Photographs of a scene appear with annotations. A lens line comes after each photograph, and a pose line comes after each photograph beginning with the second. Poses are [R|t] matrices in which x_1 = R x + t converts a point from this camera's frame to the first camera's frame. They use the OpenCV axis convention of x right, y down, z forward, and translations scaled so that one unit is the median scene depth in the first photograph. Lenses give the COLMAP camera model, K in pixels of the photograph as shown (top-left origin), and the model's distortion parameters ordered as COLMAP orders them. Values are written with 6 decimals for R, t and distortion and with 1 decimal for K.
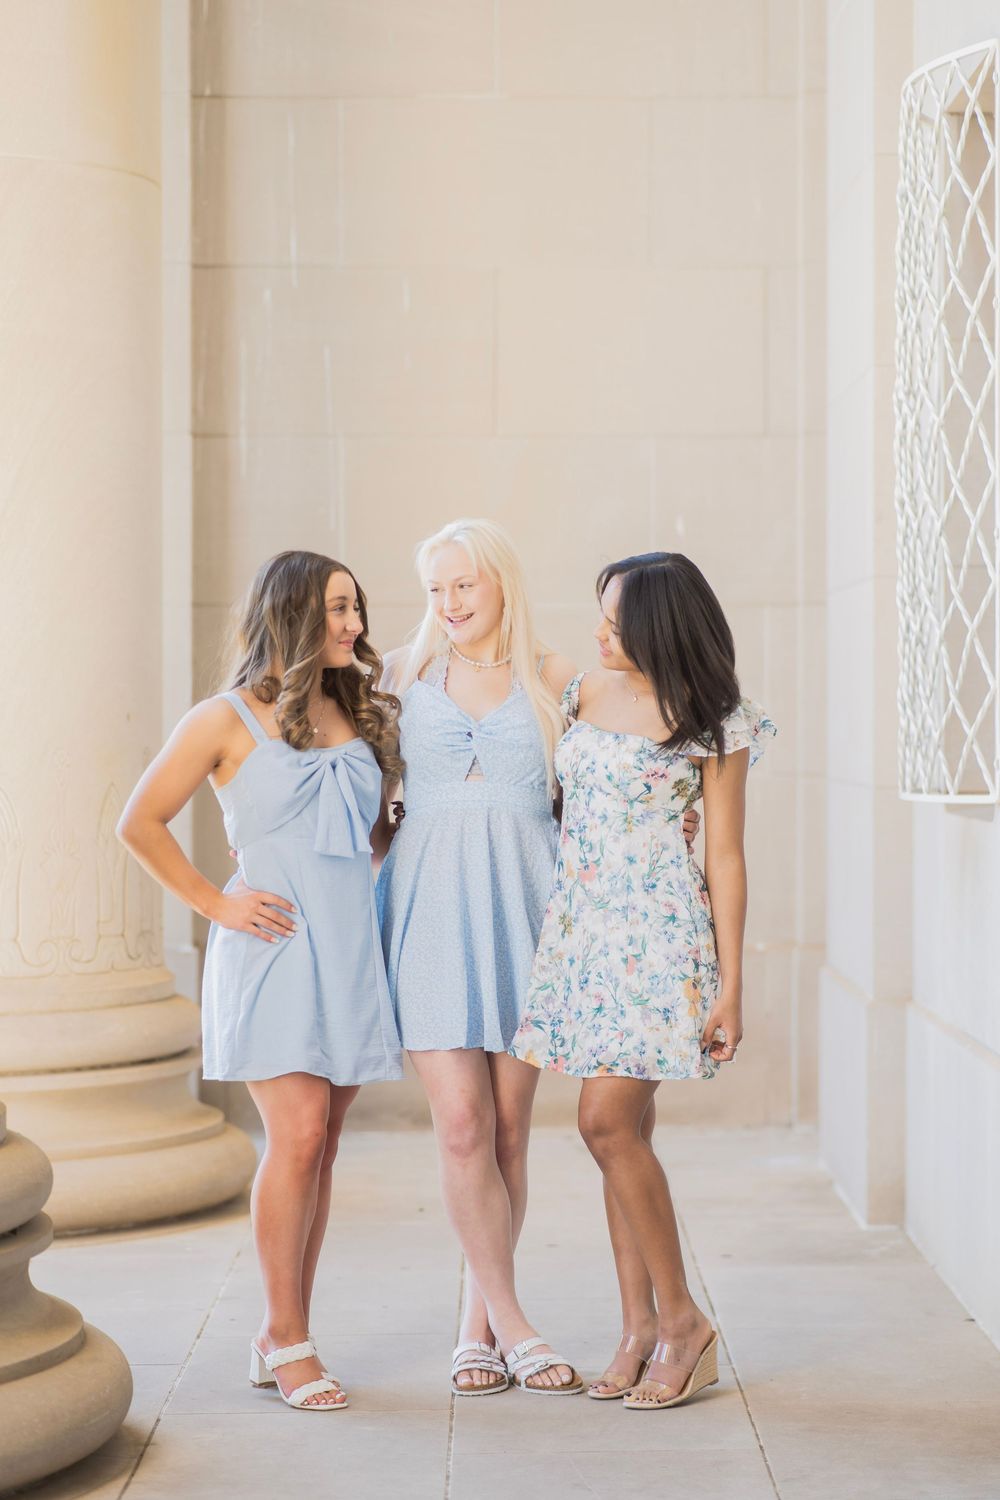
lens RADIAL K [[3639.0, 0, 505.0], [0, 3639.0, 777.9], [0, 0, 1]] dist [-0.003323, -0.074652]
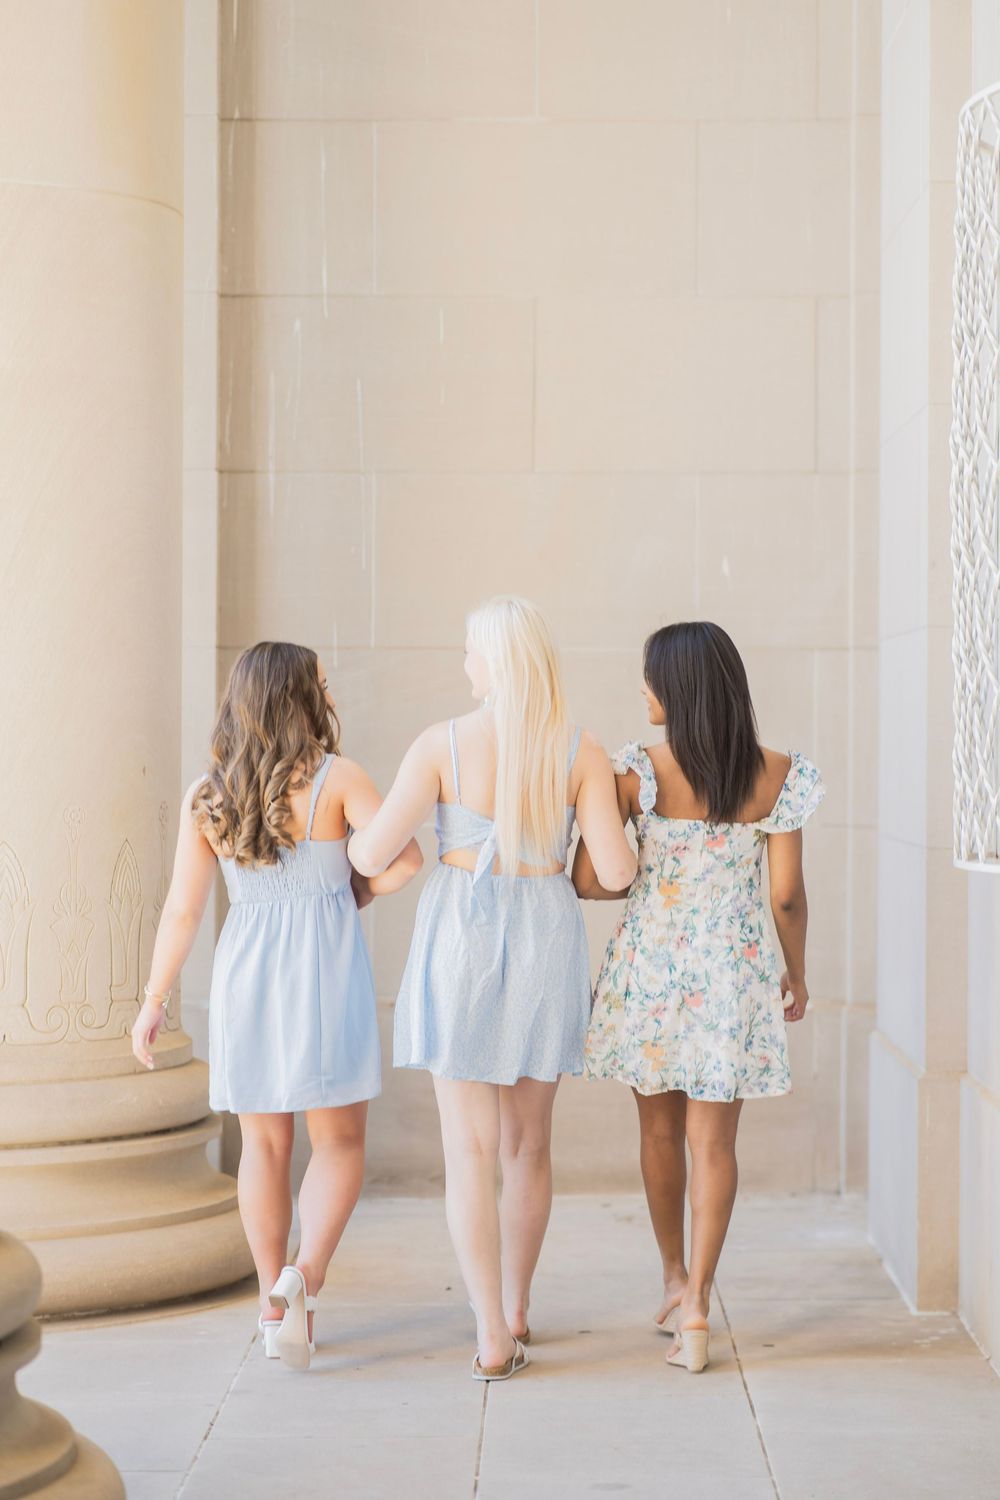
lens RADIAL K [[3657.7, 0, 499.6], [0, 3657.7, 783.5], [0, 0, 1]] dist [-0.051422, 0.271774]
pose [[0.999873, 0.004492, -0.015259, 0.005004], [-0.004566, 0.999978, -0.004813, -0.010605], [0.015237, 0.004882, 0.999872, 0.051695]]
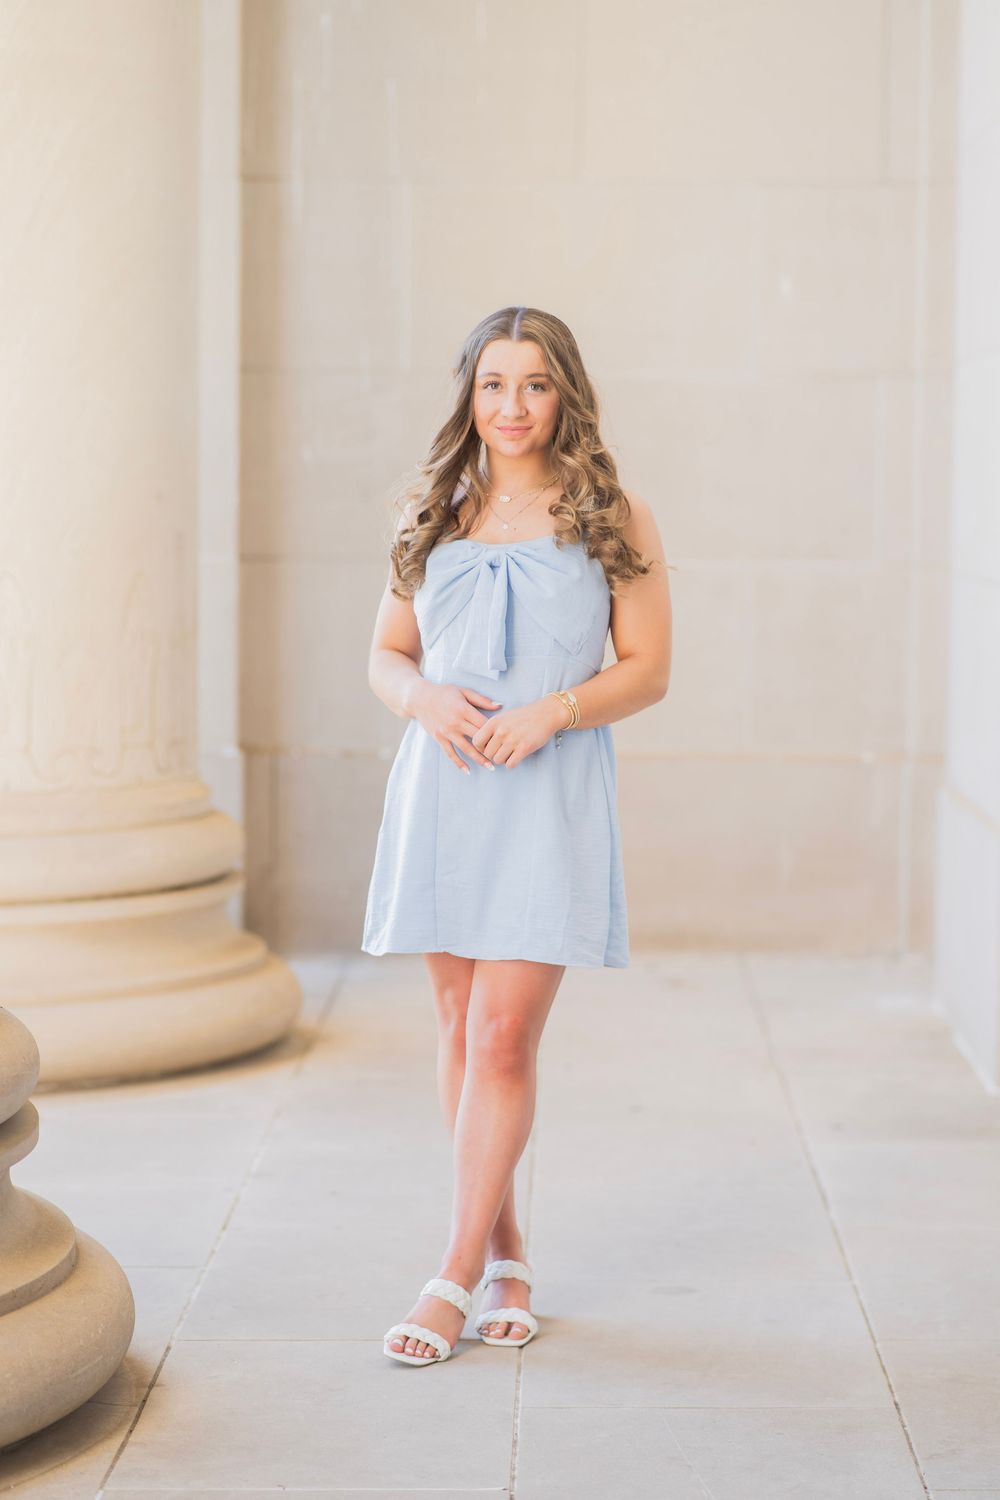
lens RADIAL K [[3639.0, 0, 505.0], [0, 3639.0, 777.9], [0, 0, 1]] dist [-0.003323, -0.074652]
pose [[0.999737, 0.012976, -0.018924, -0.003244], [-0.011757, 0.997937, 0.063120, -0.006205], [0.019704, -0.062881, 0.997826, 0.143508]]
